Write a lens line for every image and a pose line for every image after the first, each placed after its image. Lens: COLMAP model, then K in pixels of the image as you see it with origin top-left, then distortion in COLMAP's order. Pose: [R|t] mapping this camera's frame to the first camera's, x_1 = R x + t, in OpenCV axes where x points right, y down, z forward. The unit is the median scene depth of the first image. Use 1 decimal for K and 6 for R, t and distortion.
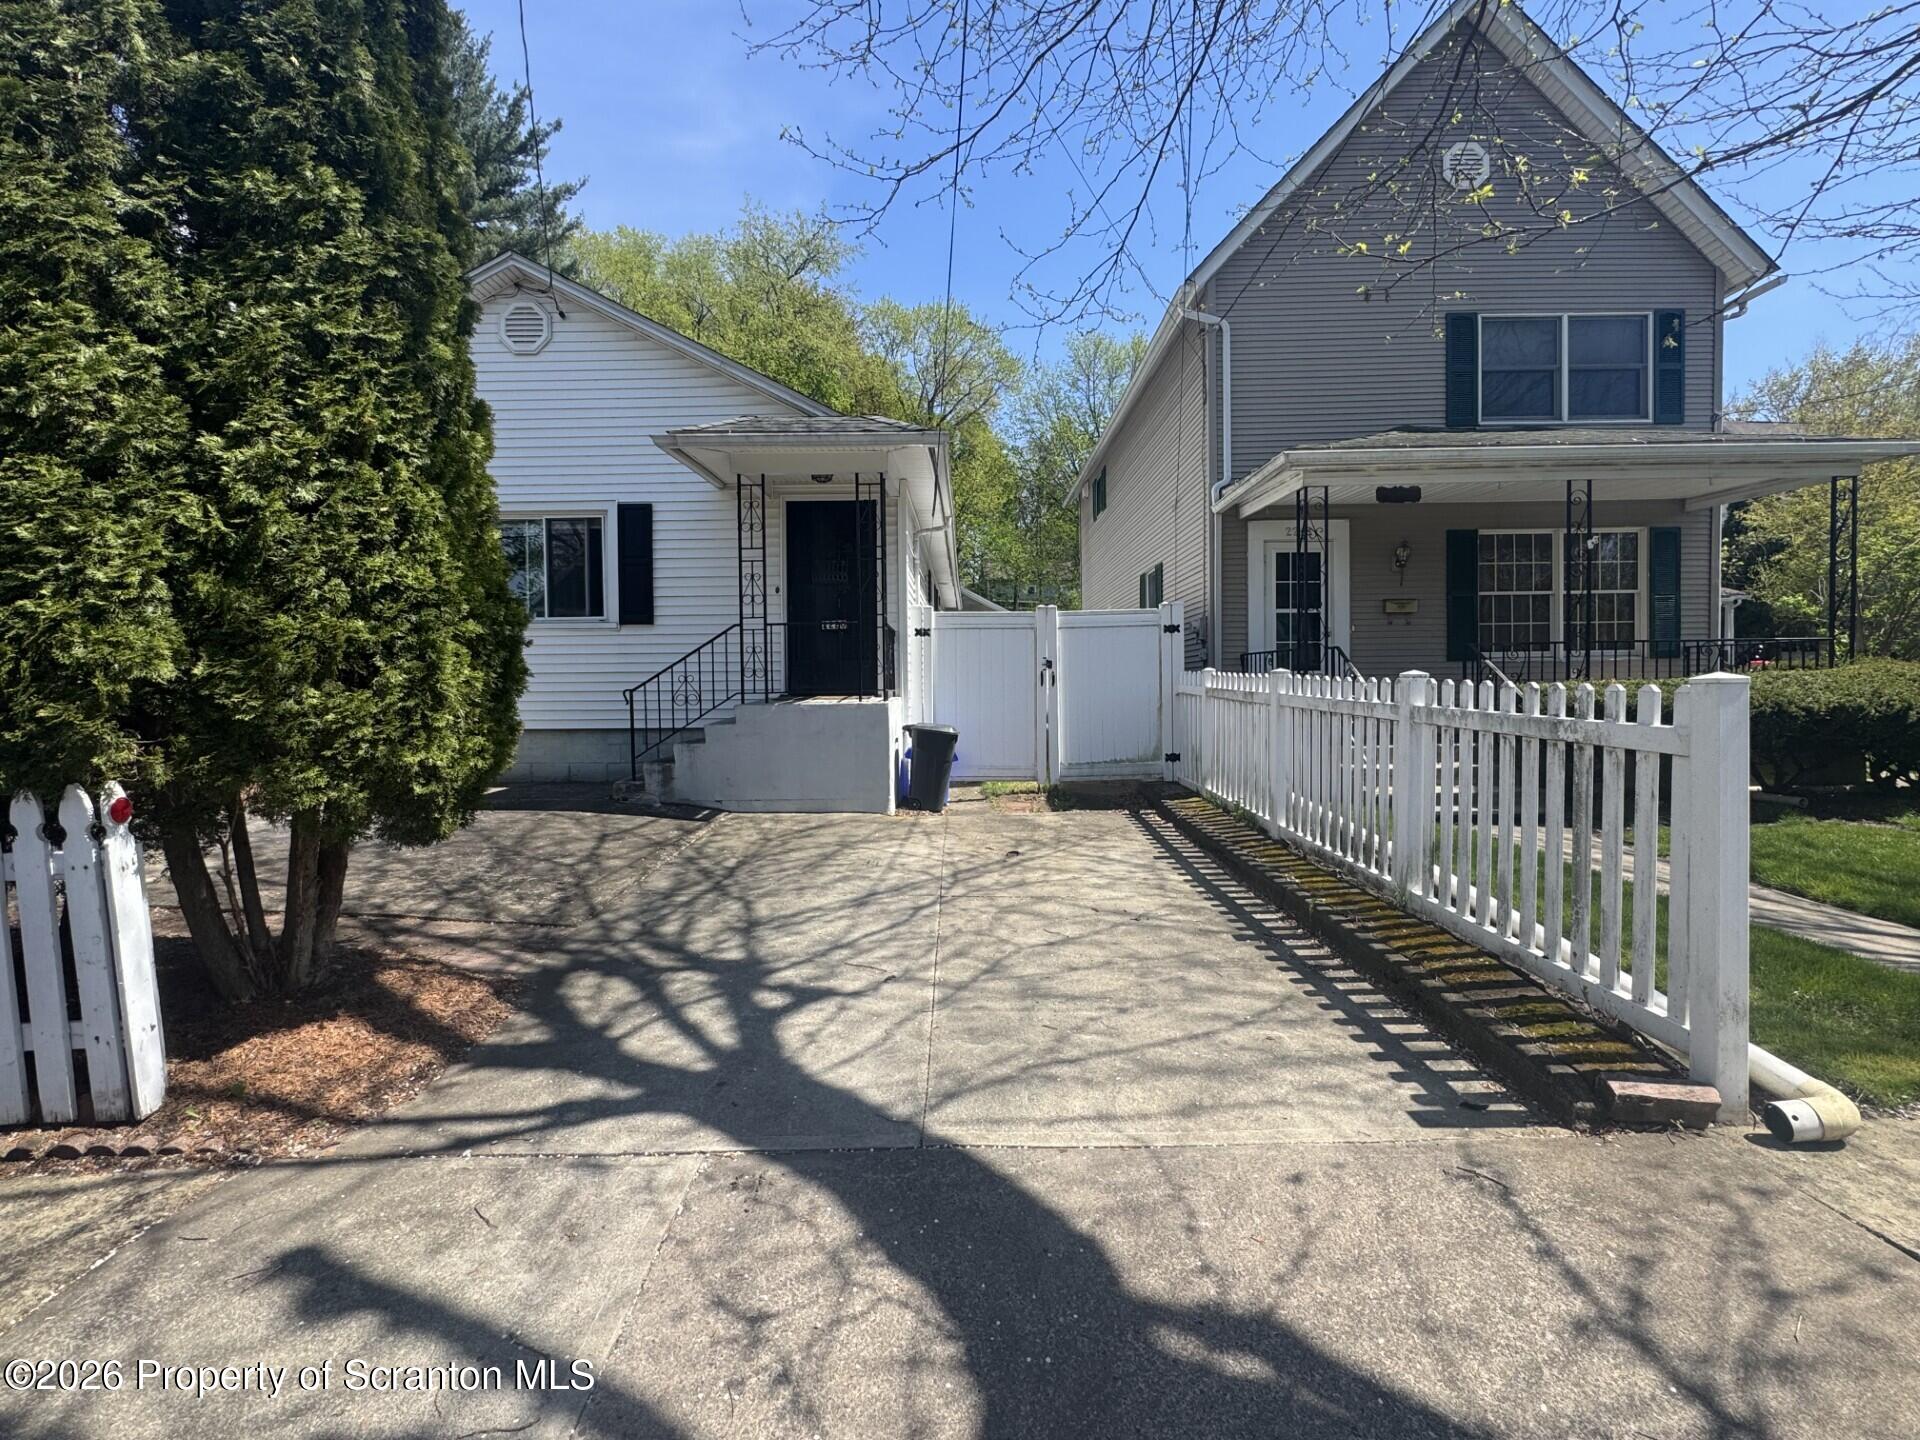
lens RADIAL K [[854.0, 0, 959.0], [0, 854.0, 715.8], [0, 0, 1]] dist [-0.002472, -0.000798]
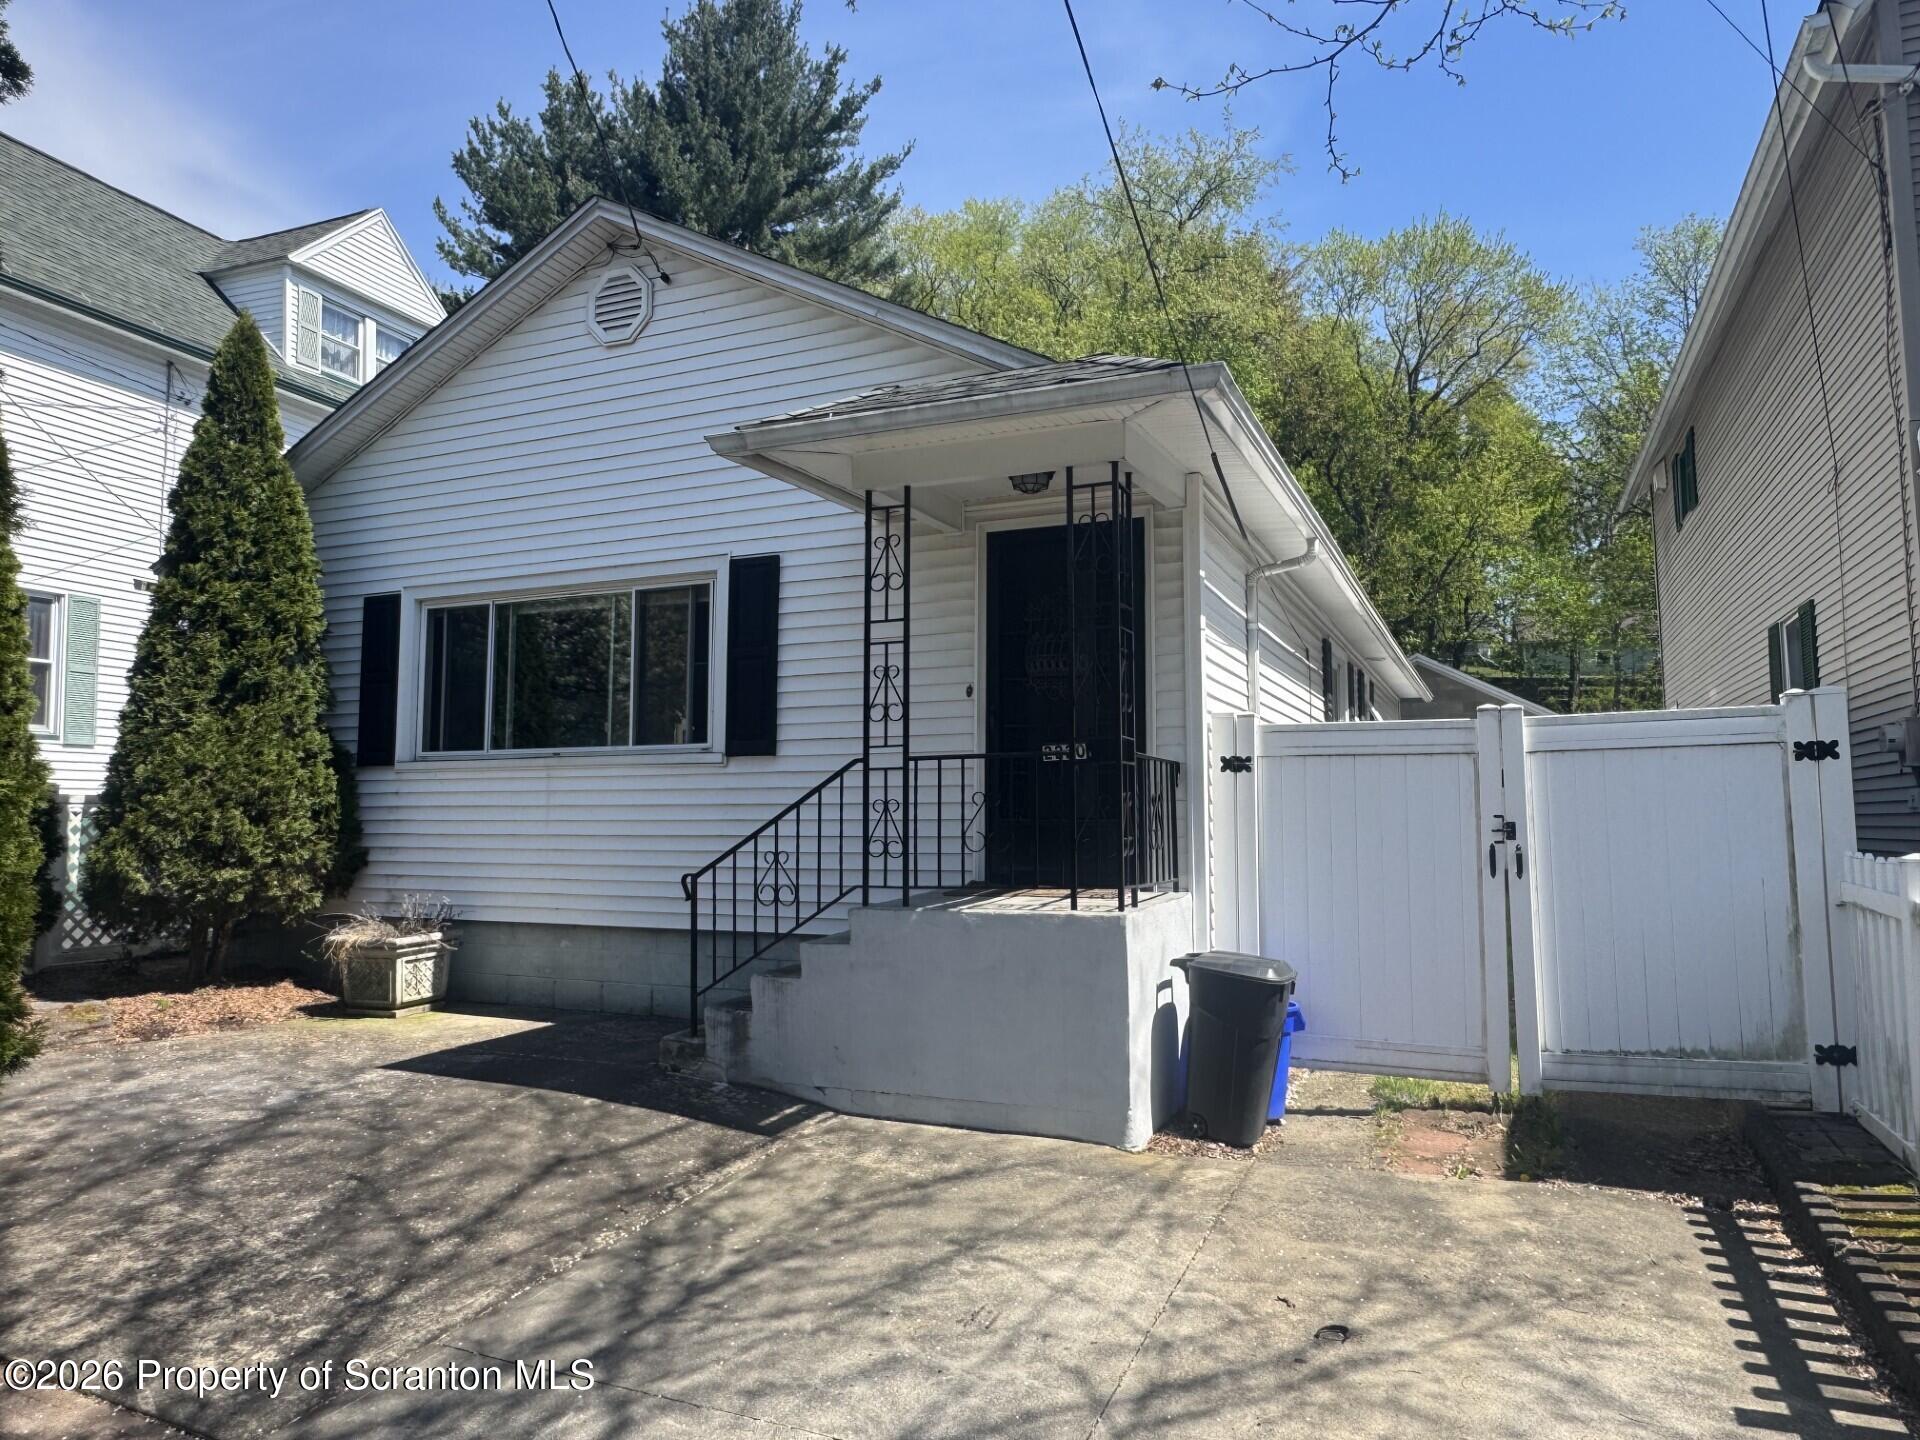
lens RADIAL K [[1249.8, 0, 958.6], [0, 1249.8, 718.4], [0, 0, 1]] dist [-0.009872, 0.003959]
pose [[0.919772, -0.023949, -0.391723, 0.097504], [-0.018489, 0.994384, -0.104207, -0.044571], [0.392018, 0.103090, 0.914163, 0.255396]]
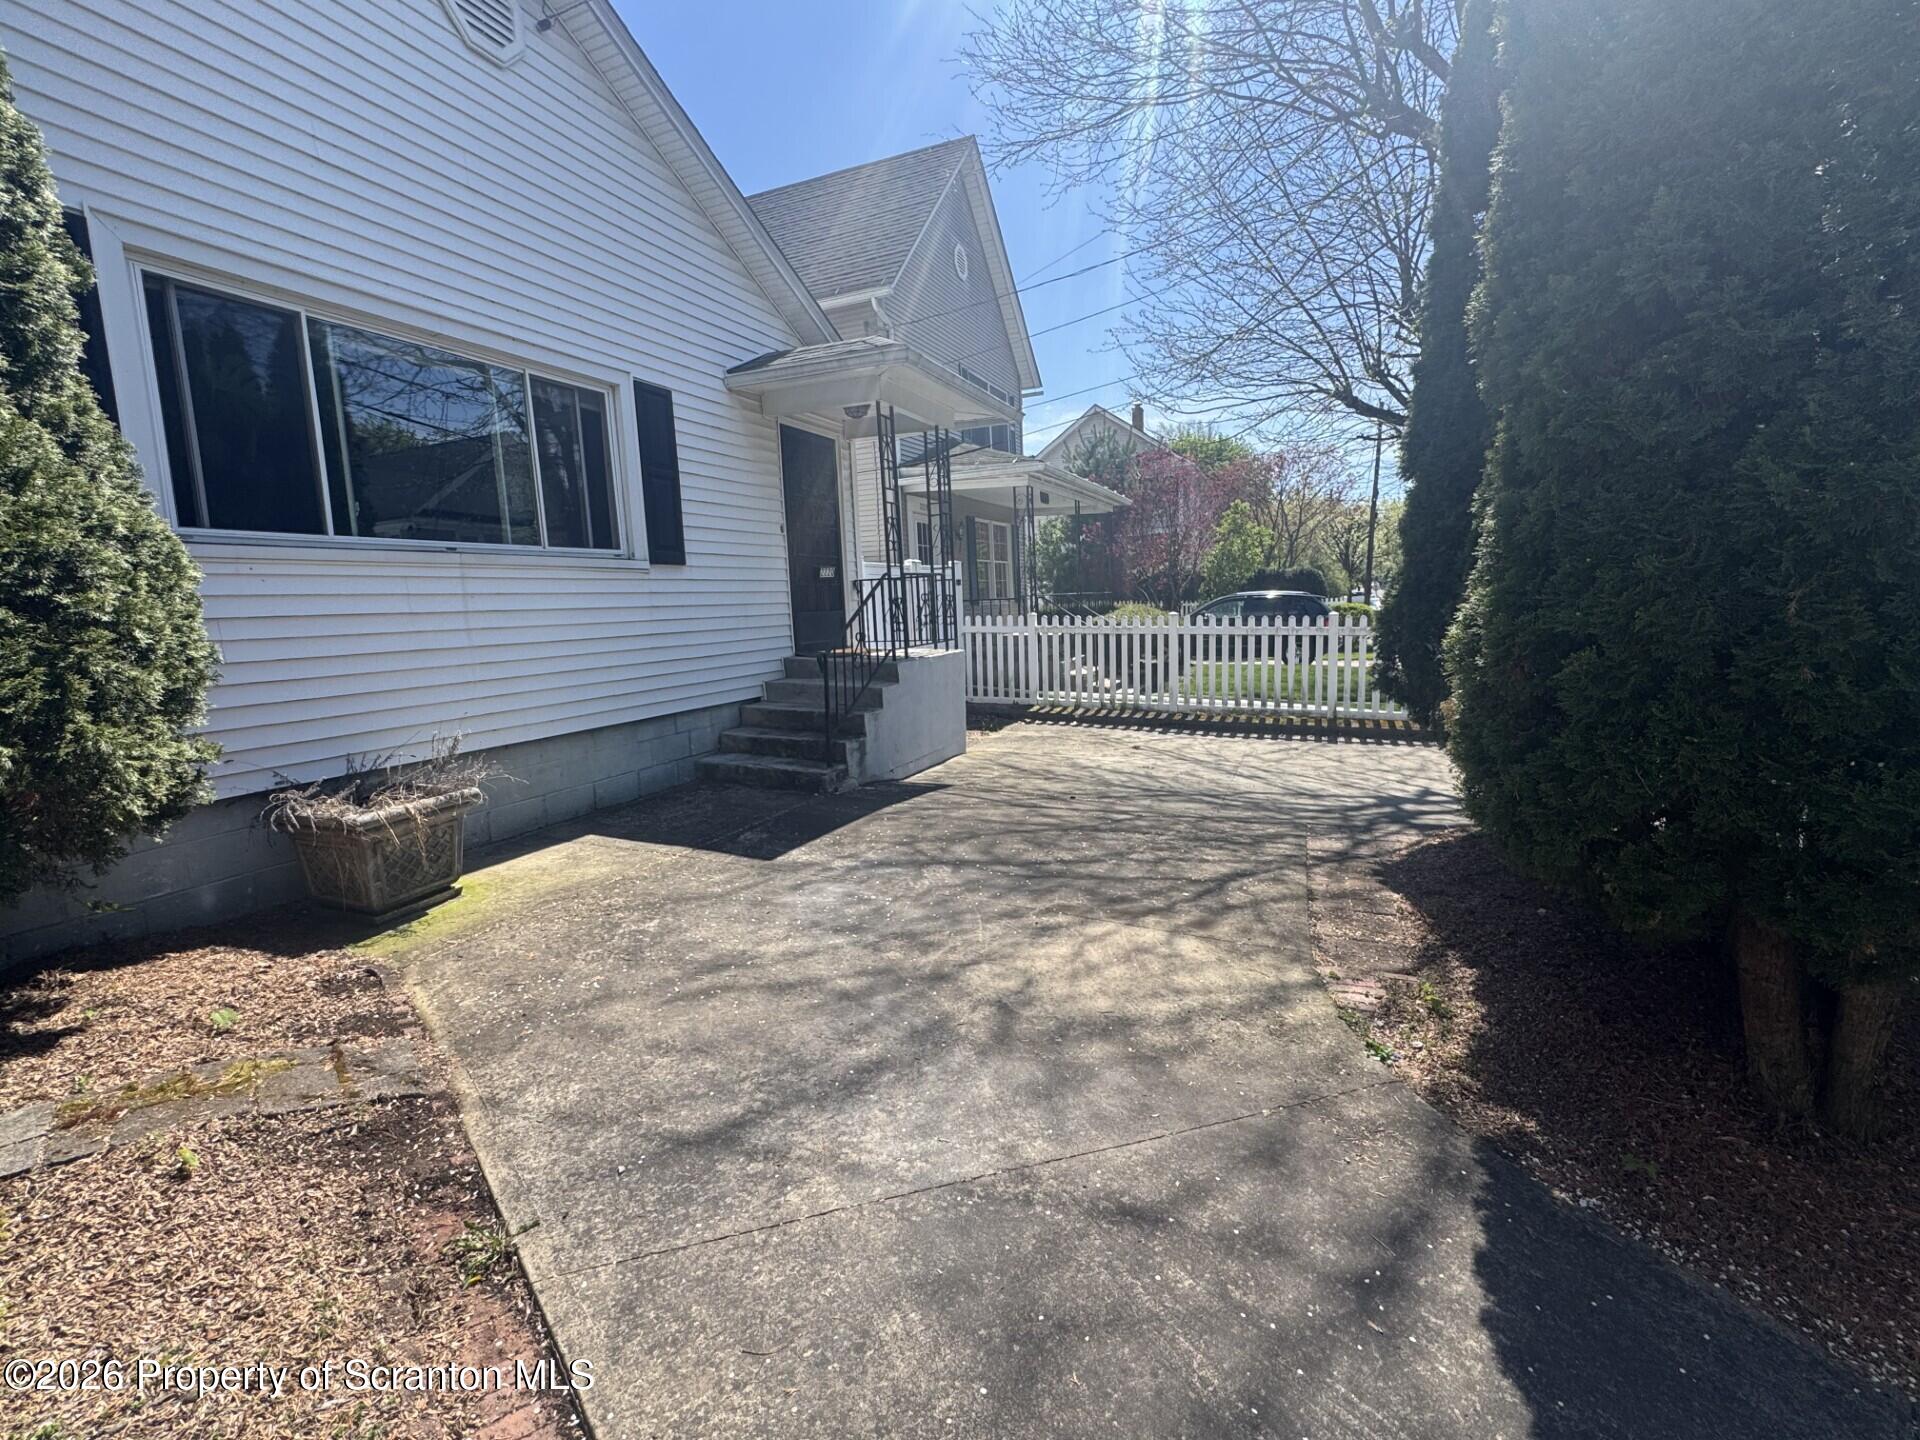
lens RADIAL K [[849.6, 0, 957.8], [0, 849.6, 714.6], [0, 0, 1]] dist [-0.005576, 0.001382]
pose [[0.389139, -0.126716, 0.912422, -0.930439], [0.060295, 0.991873, 0.112035, -0.048264], [-0.919204, 0.011417, 0.393617, 0.507638]]
